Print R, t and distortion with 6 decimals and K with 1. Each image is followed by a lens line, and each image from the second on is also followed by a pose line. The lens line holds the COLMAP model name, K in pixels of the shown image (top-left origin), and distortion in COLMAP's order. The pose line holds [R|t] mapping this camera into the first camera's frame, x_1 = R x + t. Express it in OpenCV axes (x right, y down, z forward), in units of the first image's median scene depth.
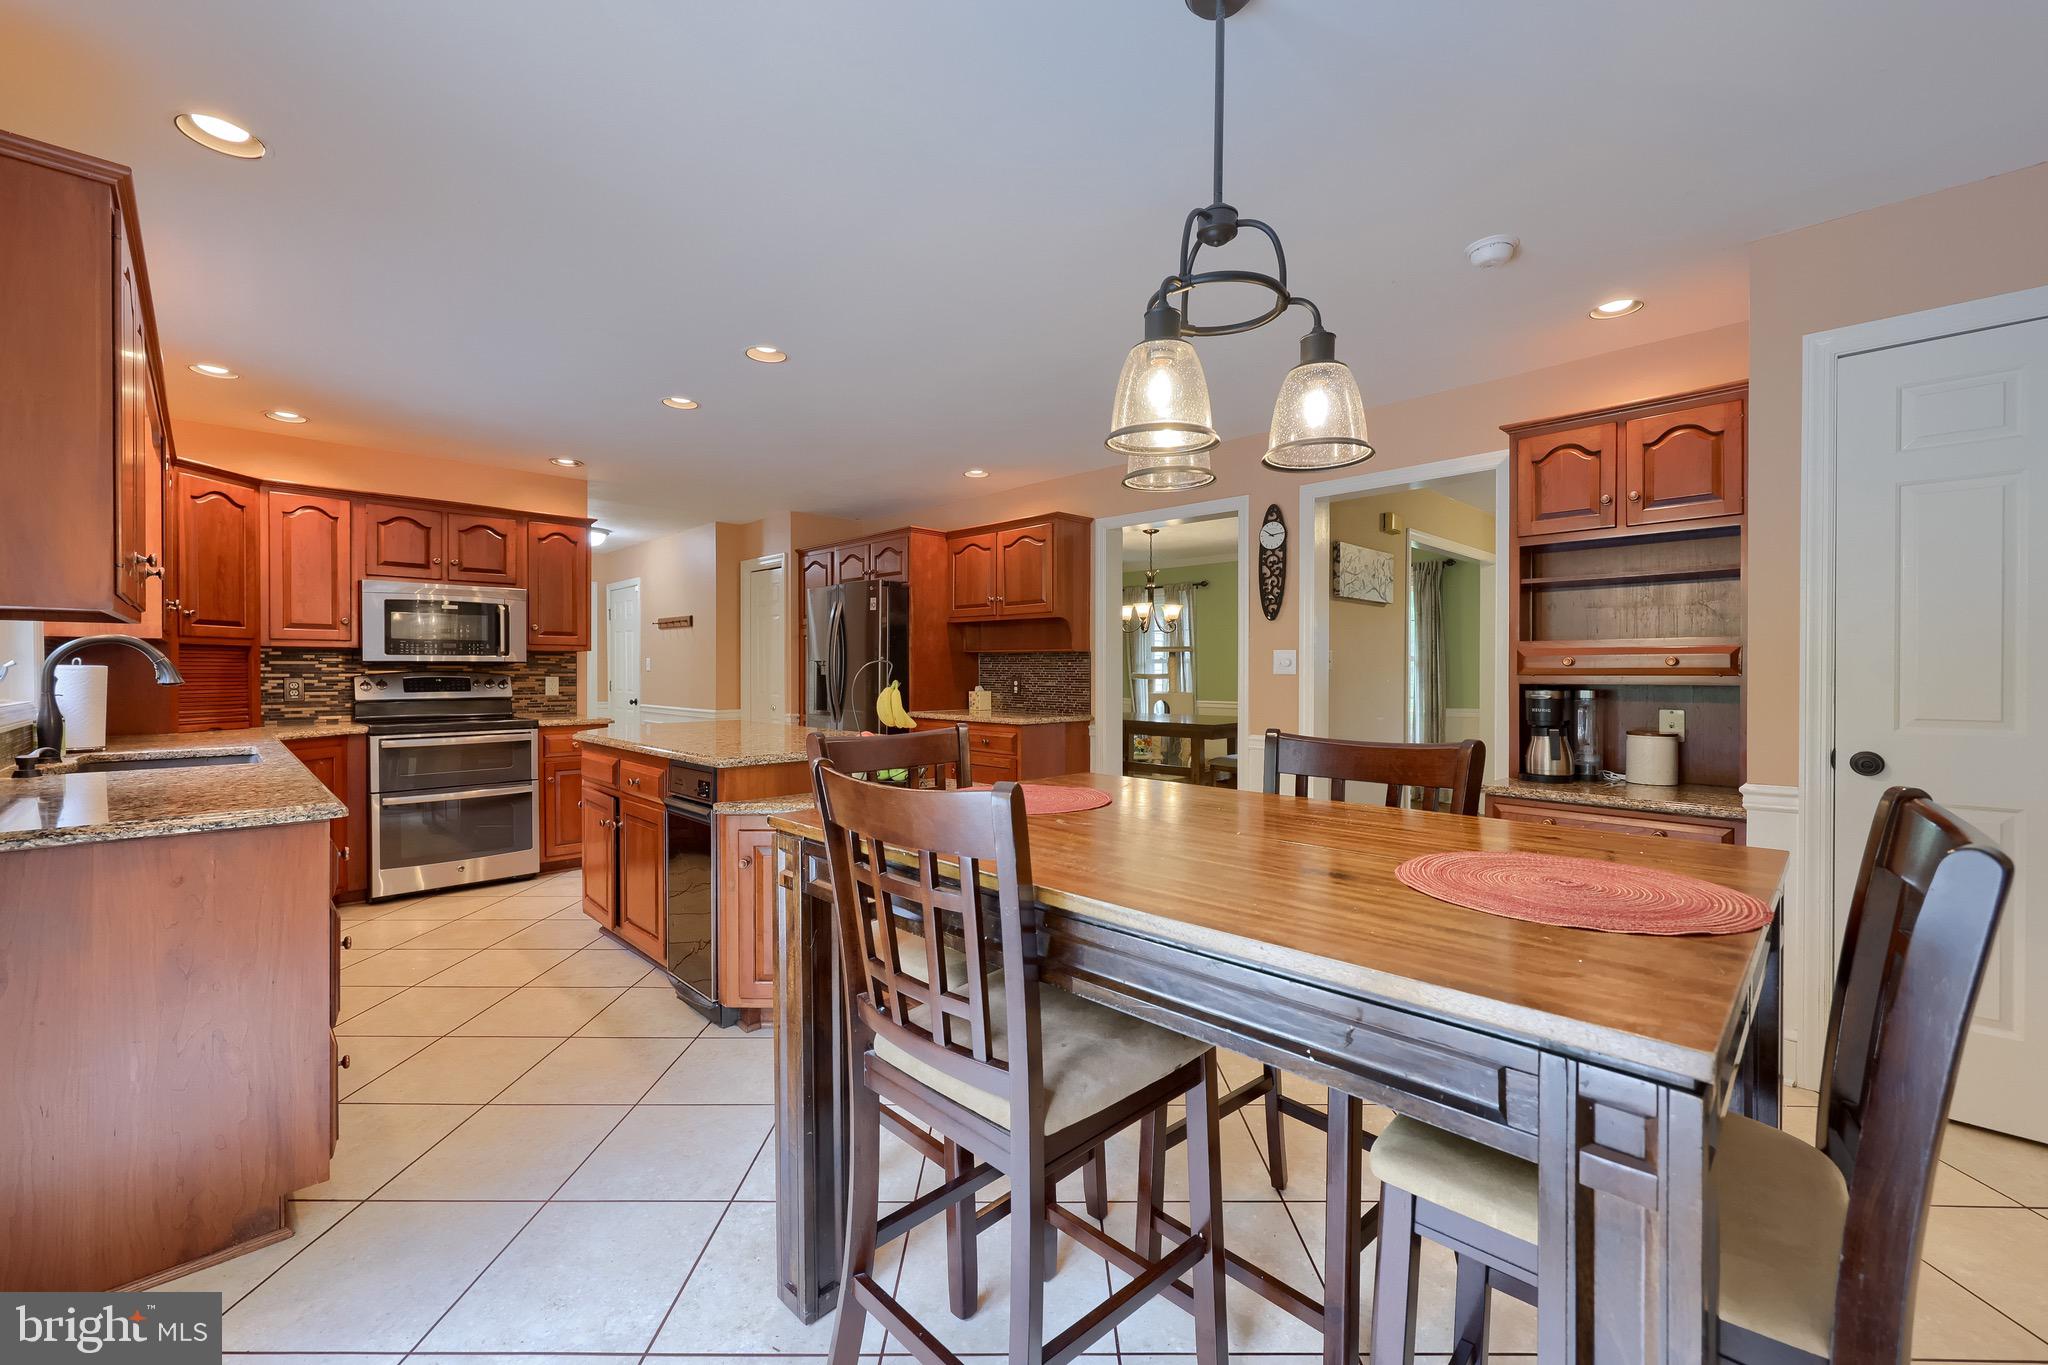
lens RADIAL K [[858.4, 0, 1029.9], [0, 858.4, 673.6], [0, 0, 1]] dist [0.004621, 0.001542]
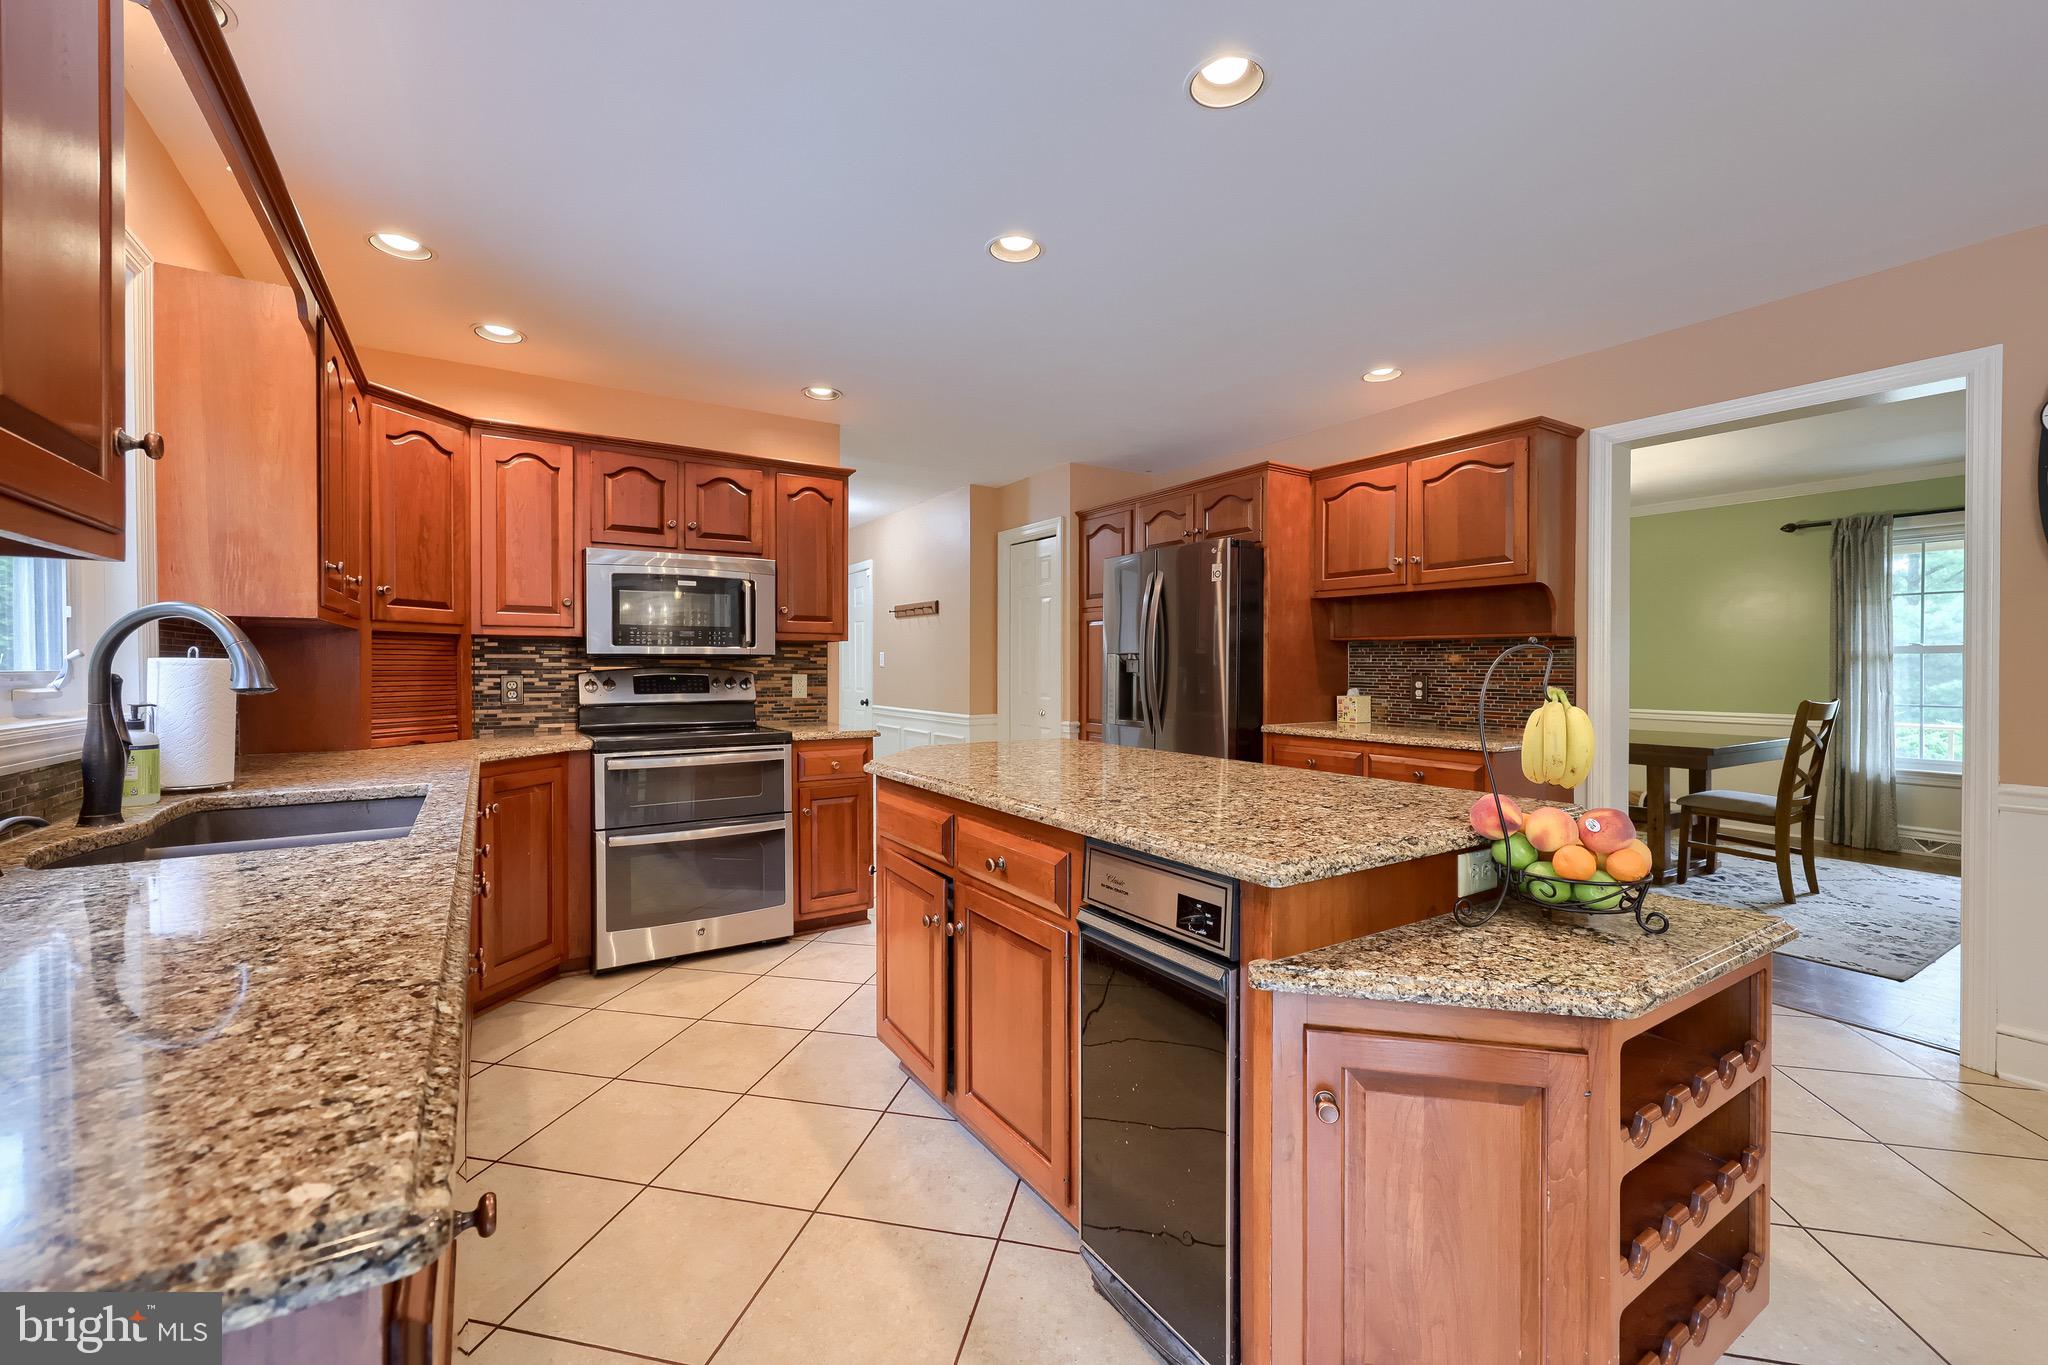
lens RADIAL K [[858.4, 0, 1011.3], [0, 858.4, 671.0], [0, 0, 1]] dist [0.004621, 0.001542]
pose [[0.977318, 0.001137, -0.211775, -0.227655], [-0.000832, 0.999998, 0.001529, -0.000801], [0.211776, -0.001318, 0.977317, 0.310867]]
